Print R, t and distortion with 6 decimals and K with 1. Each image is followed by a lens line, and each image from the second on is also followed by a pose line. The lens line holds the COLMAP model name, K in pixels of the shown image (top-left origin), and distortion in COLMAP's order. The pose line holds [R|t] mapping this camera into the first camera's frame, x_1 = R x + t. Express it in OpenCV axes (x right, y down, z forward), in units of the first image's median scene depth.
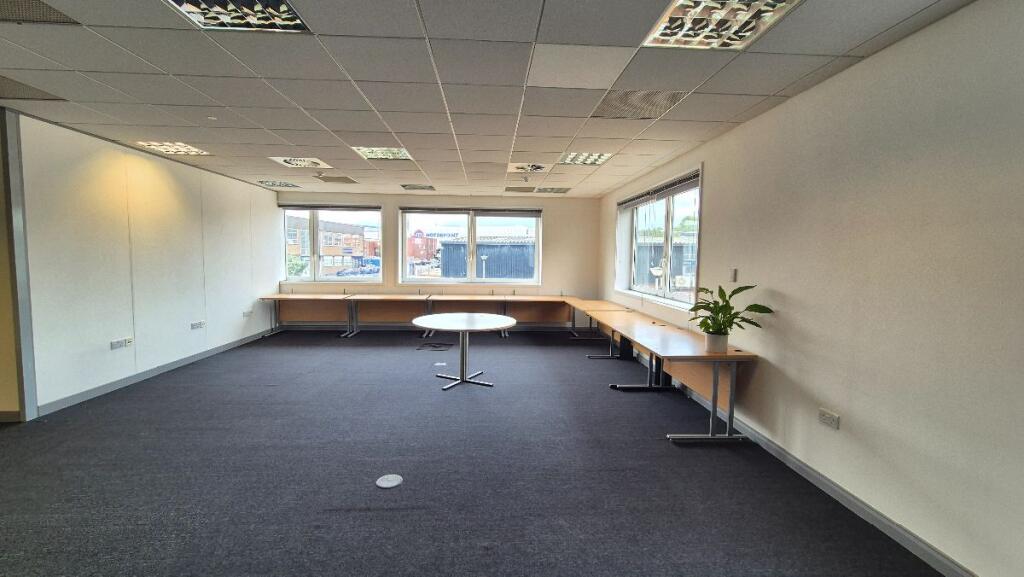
lens RADIAL K [[418.8, 0, 505.8], [0, 418.8, 287.1], [0, 0, 1]] dist [0.000167, 0.000109]
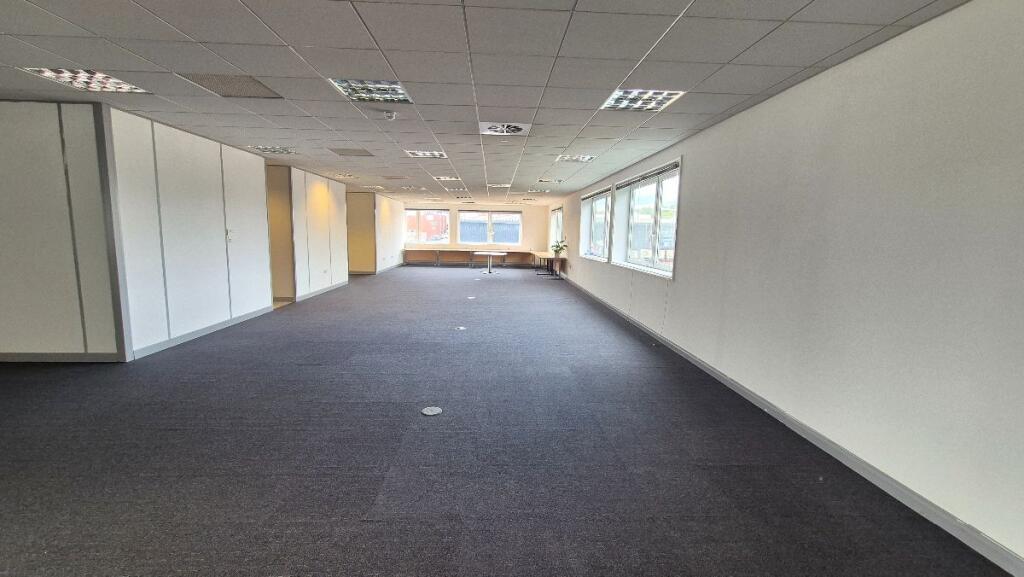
lens RADIAL K [[418.8, 0, 505.8], [0, 418.8, 287.1], [0, 0, 1]] dist [0.000167, 0.000109]
pose [[0.999194, 0.015266, -0.037132, 0.090378], [-0.013031, 0.998131, 0.059705, 0.083721], [0.037974, -0.059173, 0.997525, -1.240740]]
